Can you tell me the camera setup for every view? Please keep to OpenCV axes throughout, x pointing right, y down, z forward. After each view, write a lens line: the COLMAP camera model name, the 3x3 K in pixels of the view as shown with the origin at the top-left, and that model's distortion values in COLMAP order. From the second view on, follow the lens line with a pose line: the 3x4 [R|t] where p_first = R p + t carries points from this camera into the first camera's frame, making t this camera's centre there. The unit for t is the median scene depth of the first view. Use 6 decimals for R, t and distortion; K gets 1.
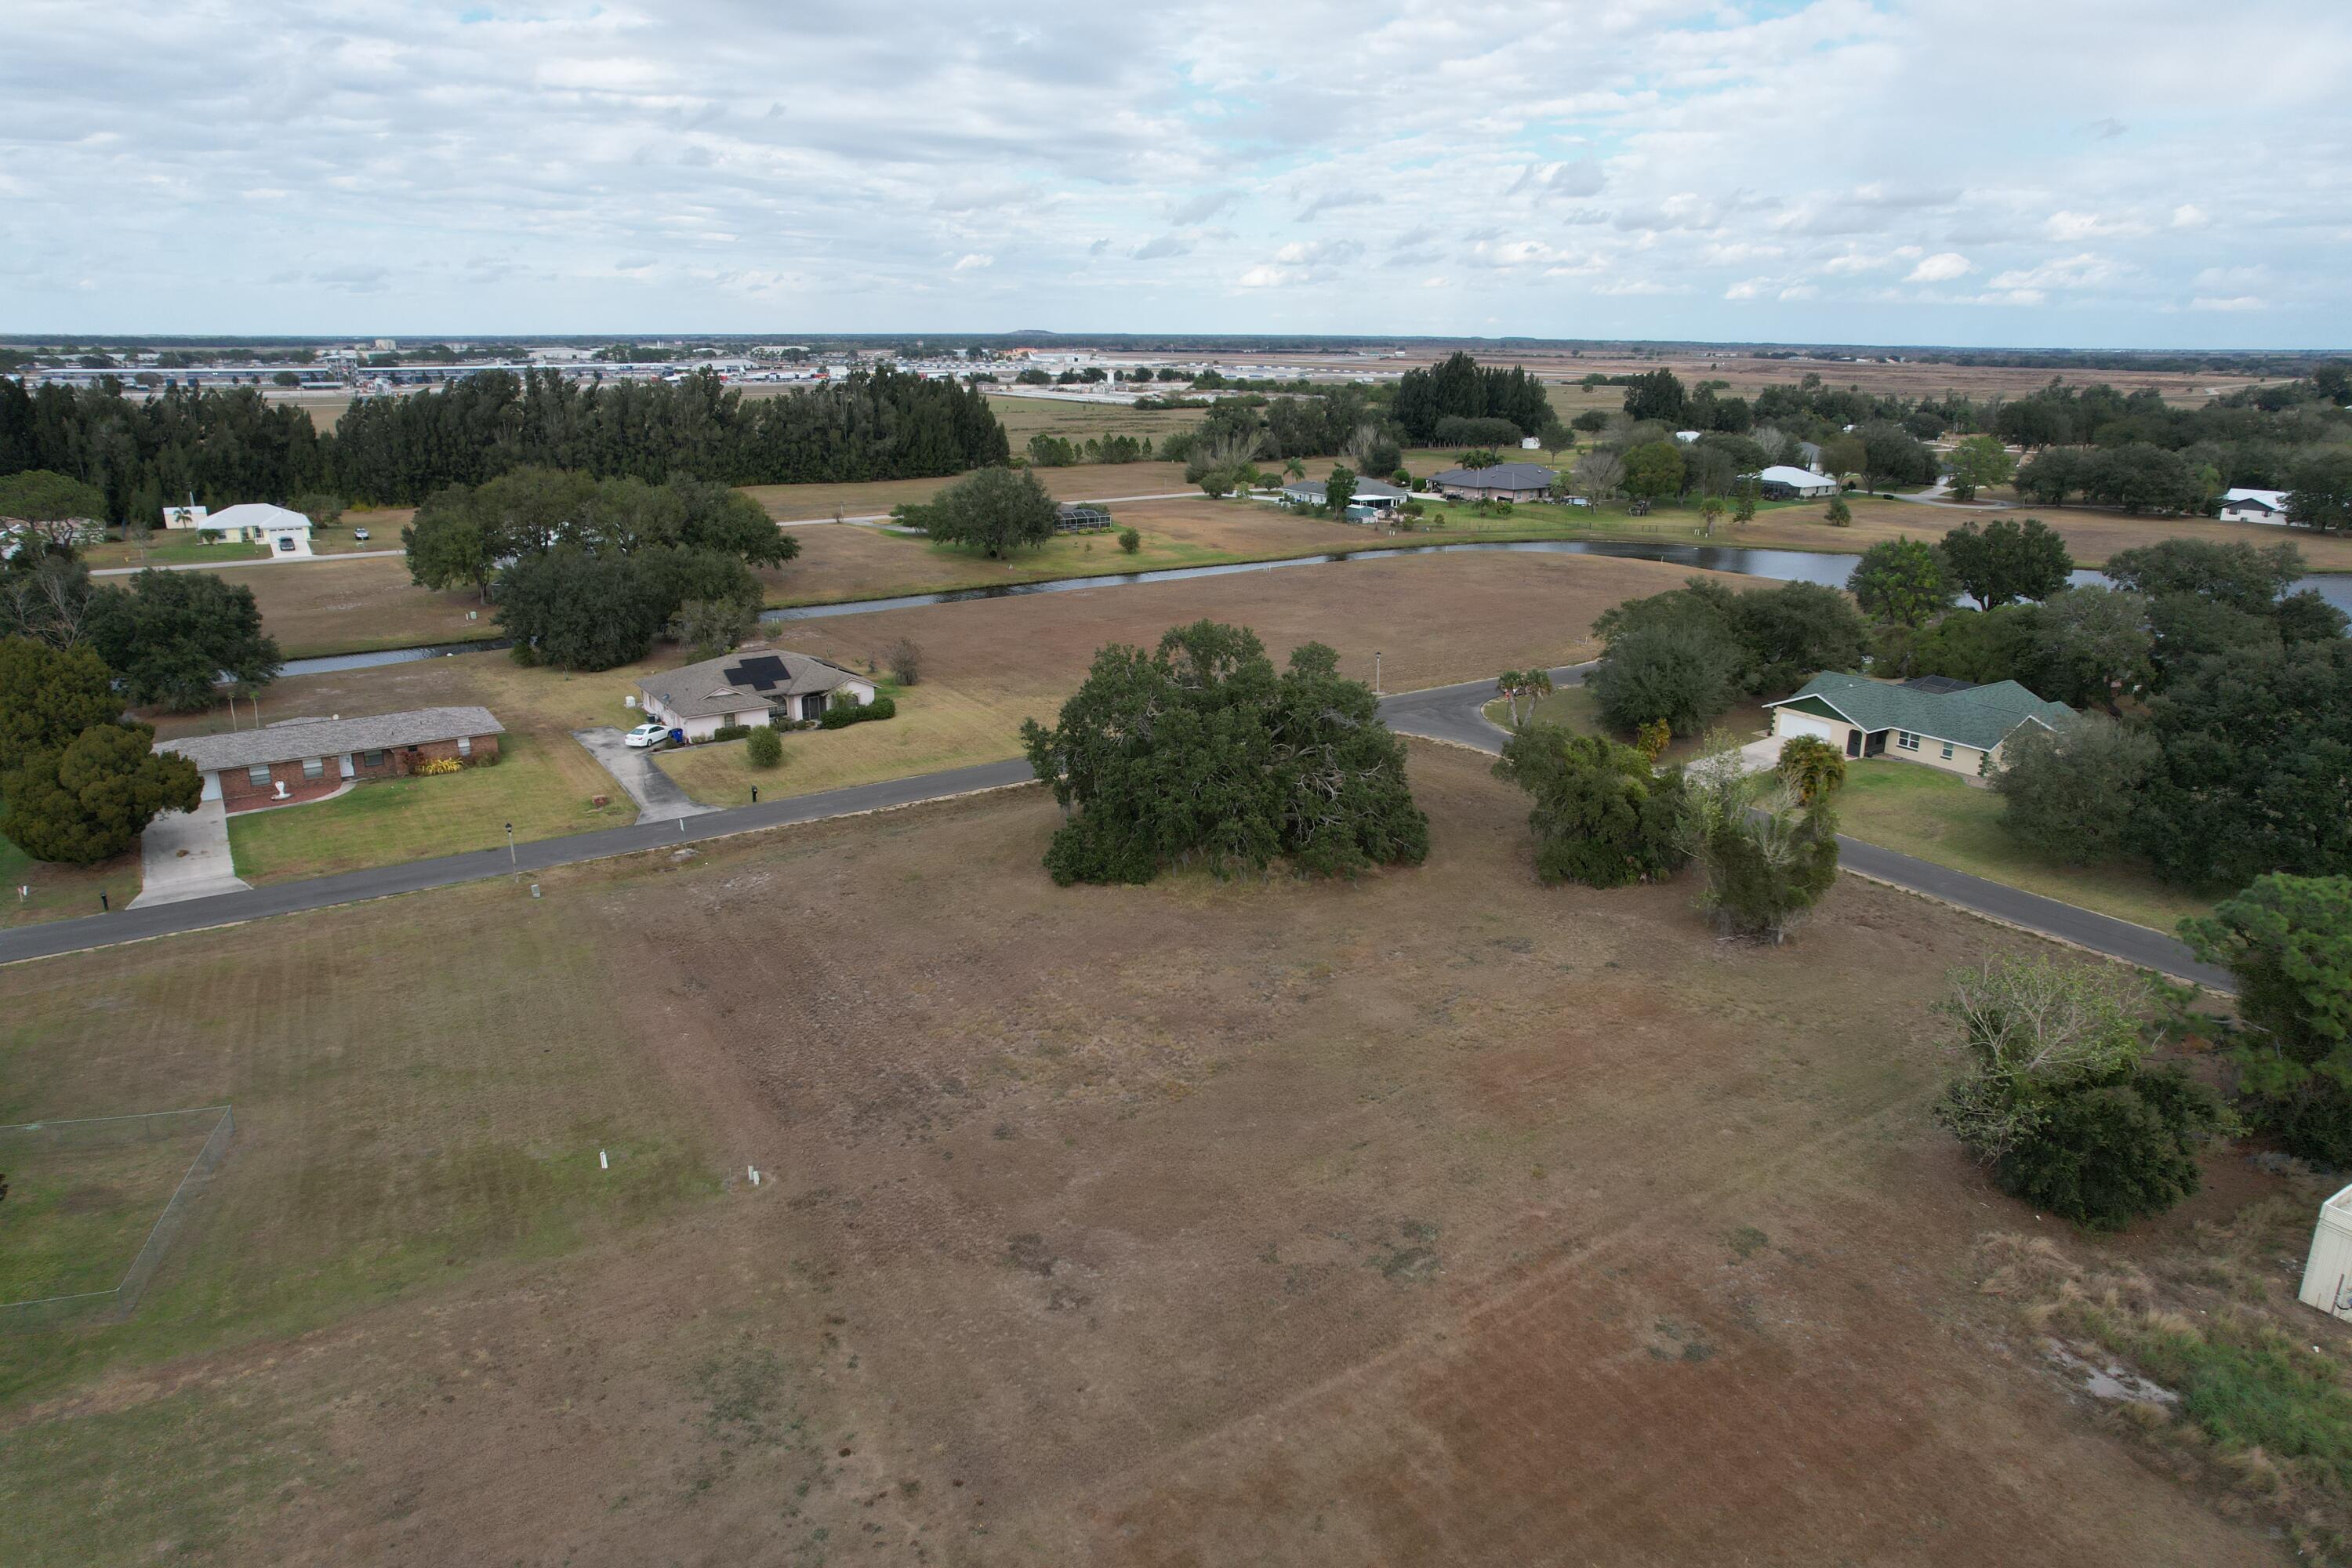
lens RADIAL K [[1398.6, 0, 1184.2], [0, 1398.6, 873.5], [0, 0, 1]] dist [-0.061319, 0.048513]
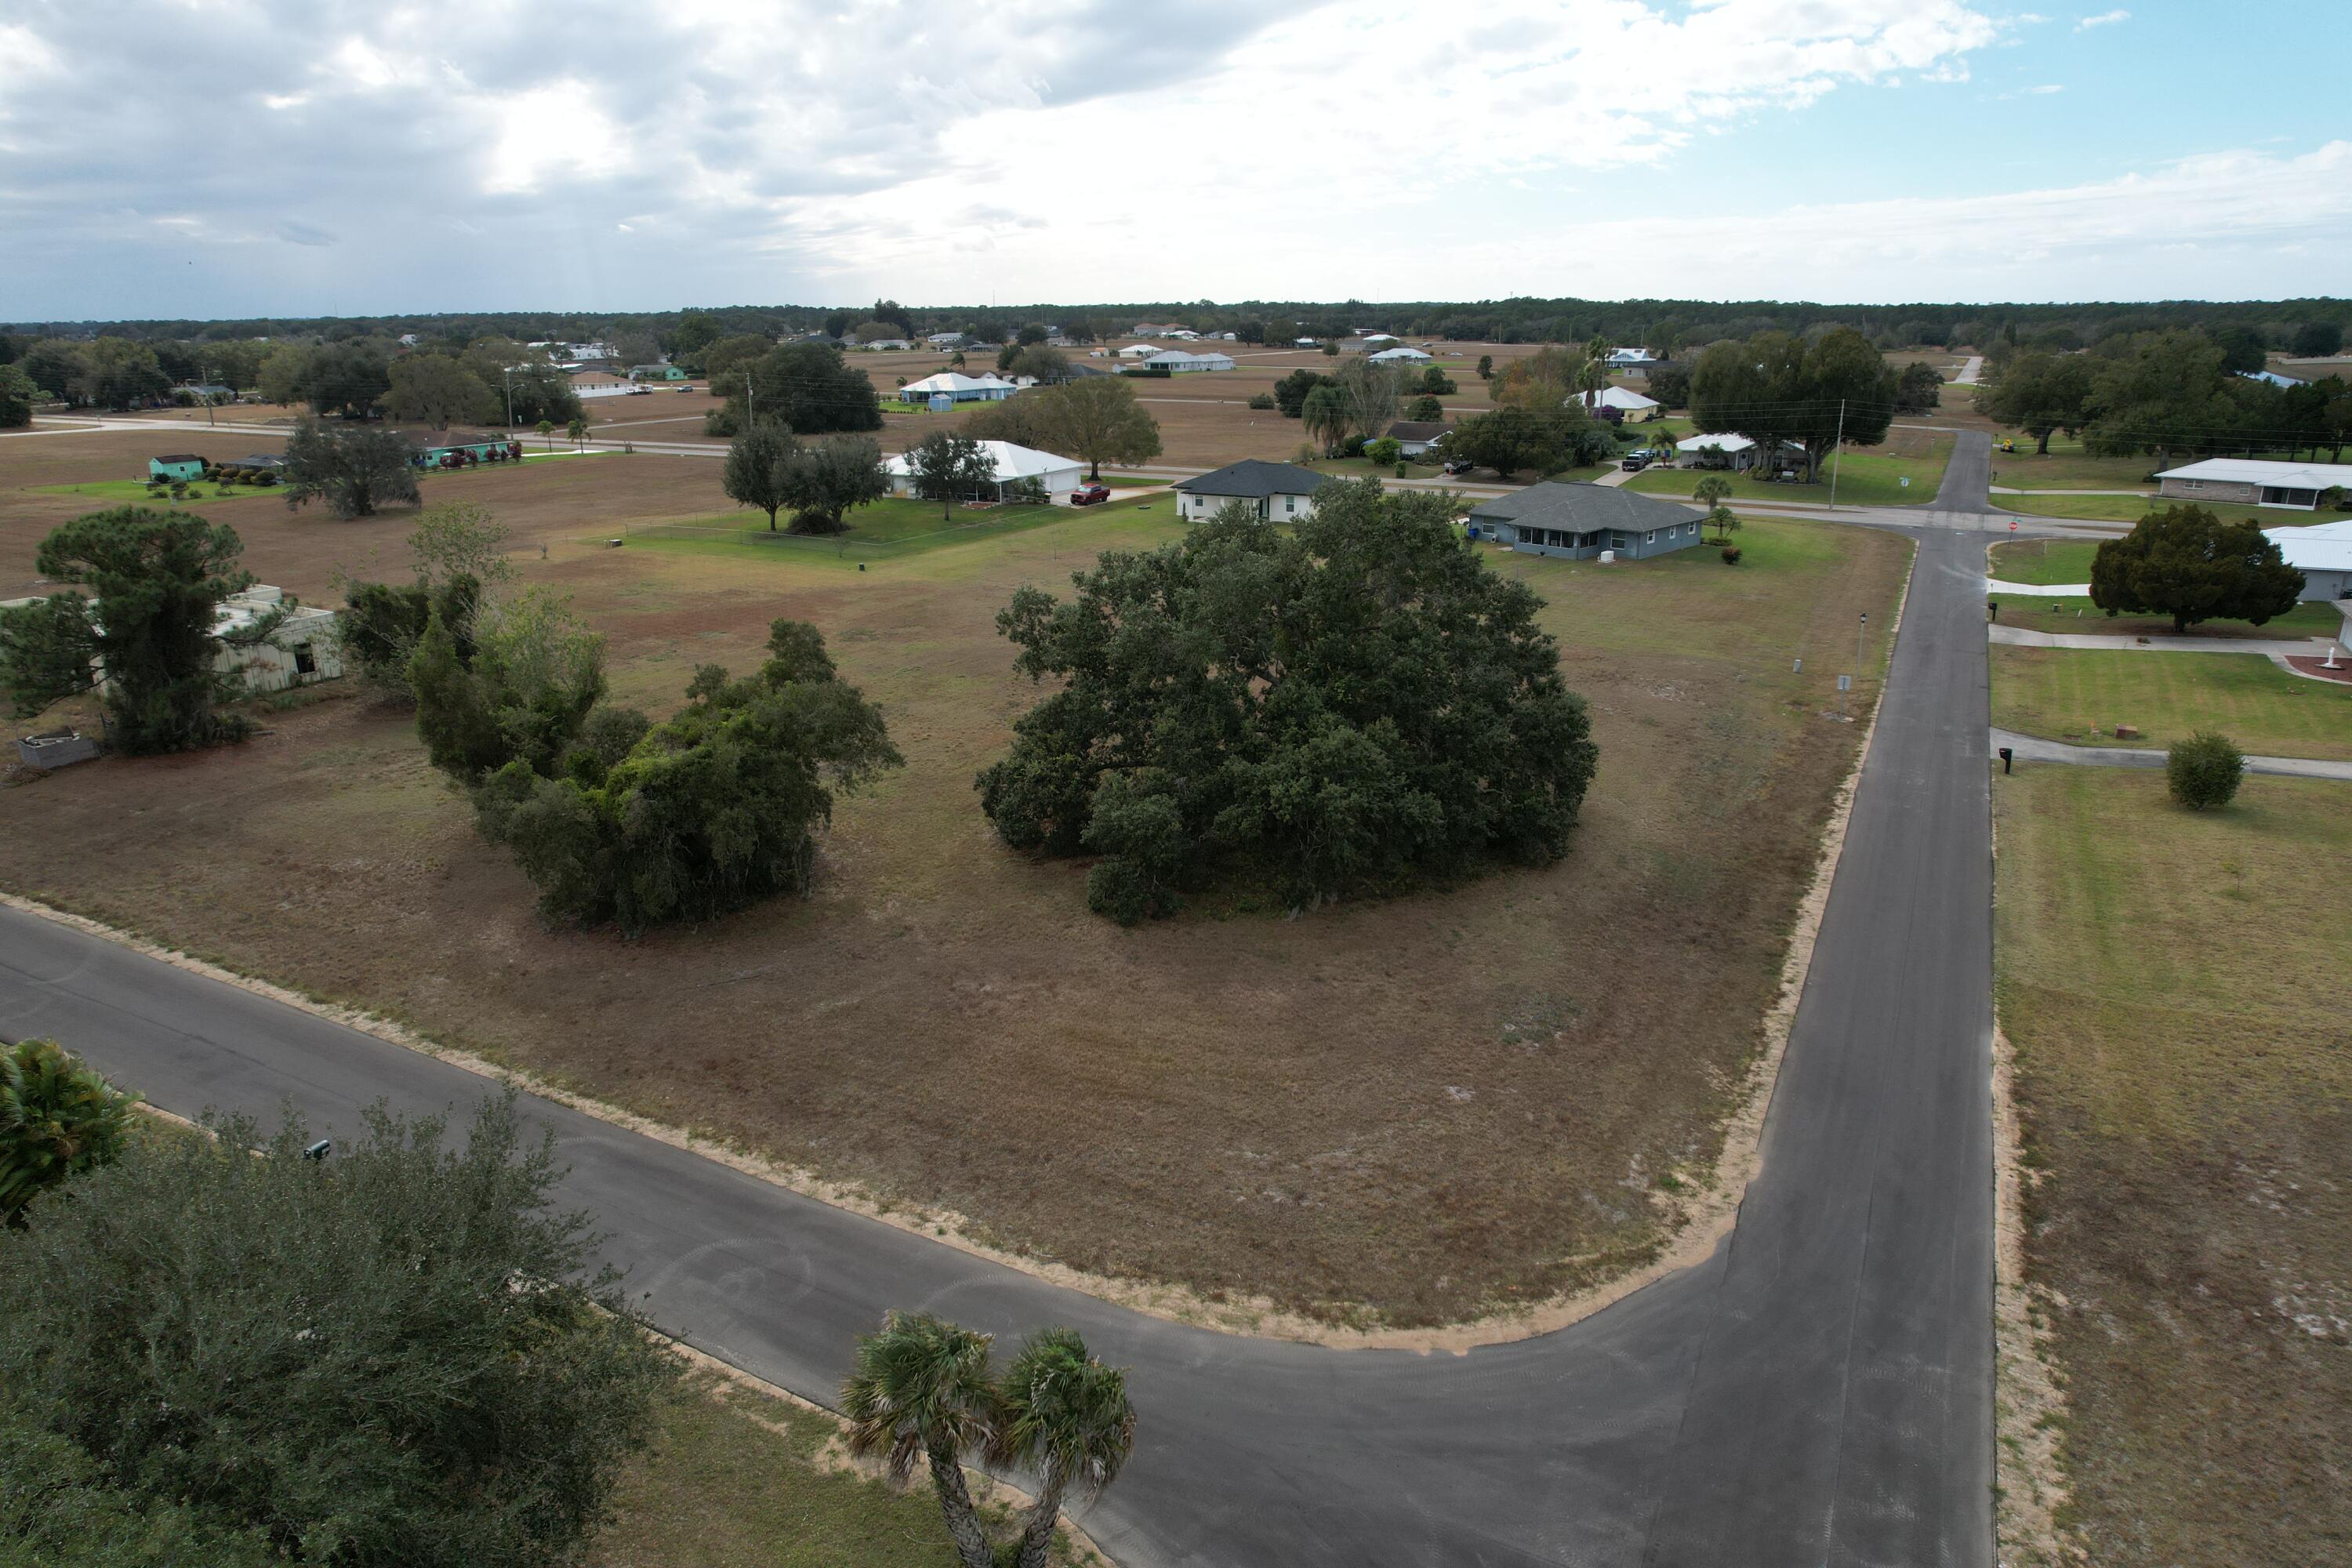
lens RADIAL K [[1516.5, 0, 1178.0], [0, 1516.5, 744.6], [0, 0, 1]] dist [-0.079200, 0.080433]
pose [[-0.875540, 0.133451, -0.464350, 0.424724], [-0.173113, 0.810635, 0.559377, -0.457303], [0.451068, 0.570142, -0.686641, 1.523334]]
